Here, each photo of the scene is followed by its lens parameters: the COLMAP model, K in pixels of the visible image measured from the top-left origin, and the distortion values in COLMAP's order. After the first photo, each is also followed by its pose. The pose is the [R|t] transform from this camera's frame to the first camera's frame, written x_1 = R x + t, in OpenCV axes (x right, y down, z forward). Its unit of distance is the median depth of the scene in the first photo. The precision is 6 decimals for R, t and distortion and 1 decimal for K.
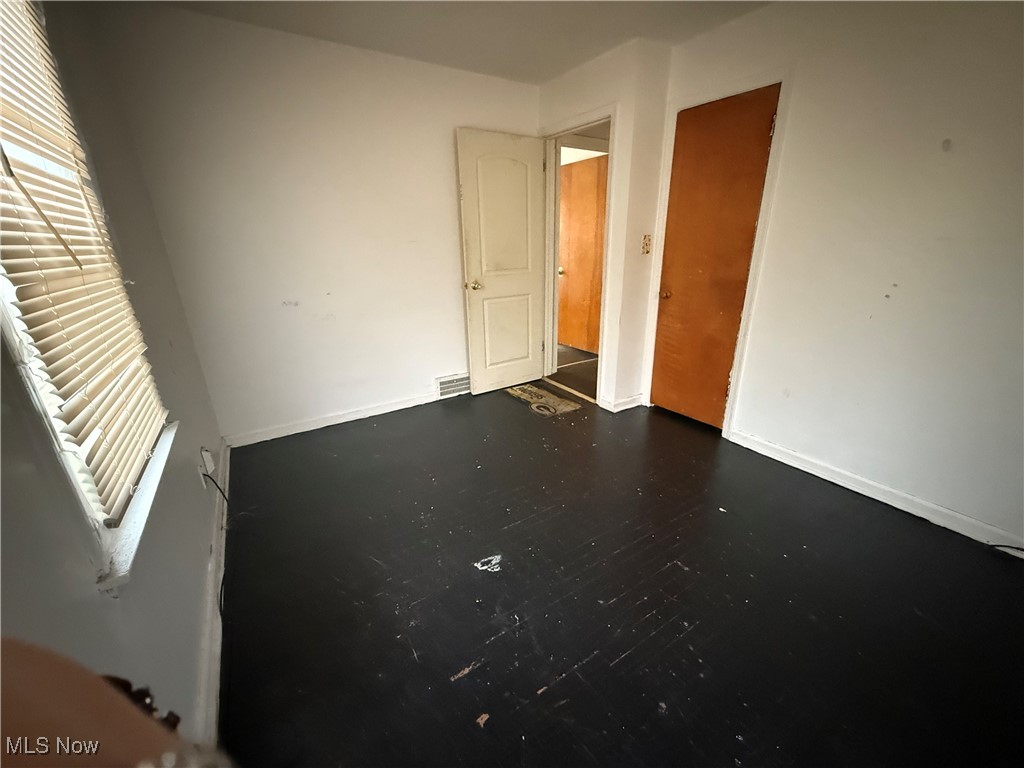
lens RADIAL K [[407.1, 0, 513.5], [0, 407.1, 382.3], [0, 0, 1]] dist [-0.002961, -0.000409]
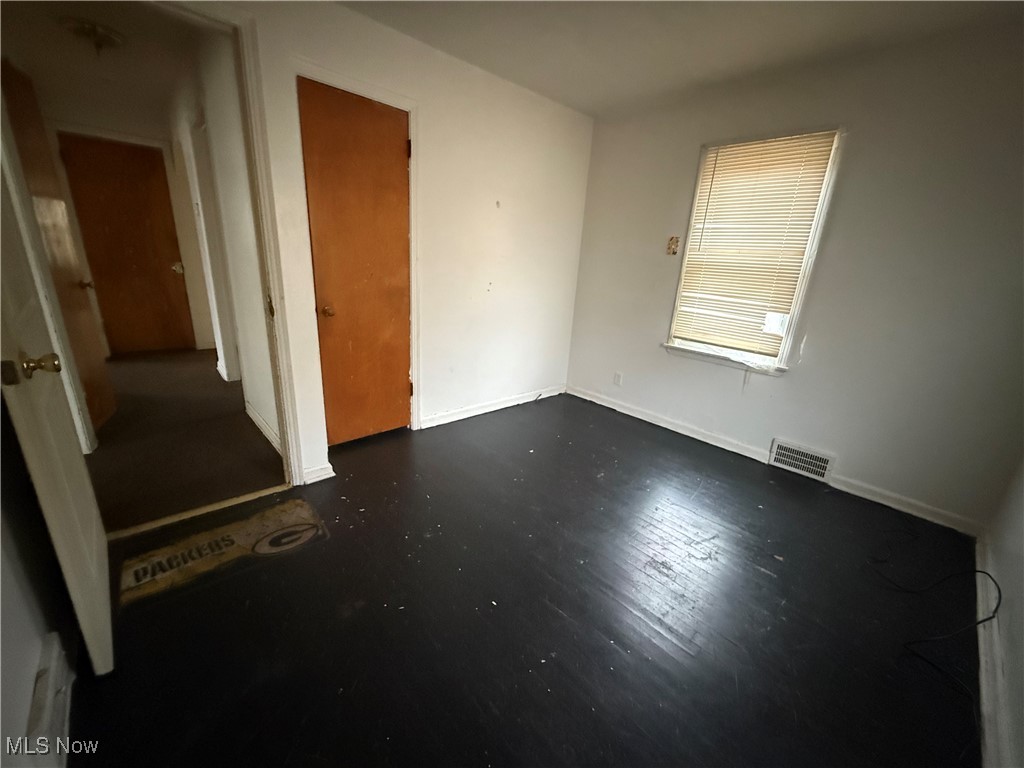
lens RADIAL K [[407.1, 0, 511.3], [0, 407.1, 387.4], [0, 0, 1]] dist [-0.002961, -0.000409]
pose [[-0.176717, -0.299737, 0.937512, -0.409023], [0.264655, 0.902954, 0.338574, -0.212307], [-0.948013, 0.307949, -0.080240, 0.632943]]
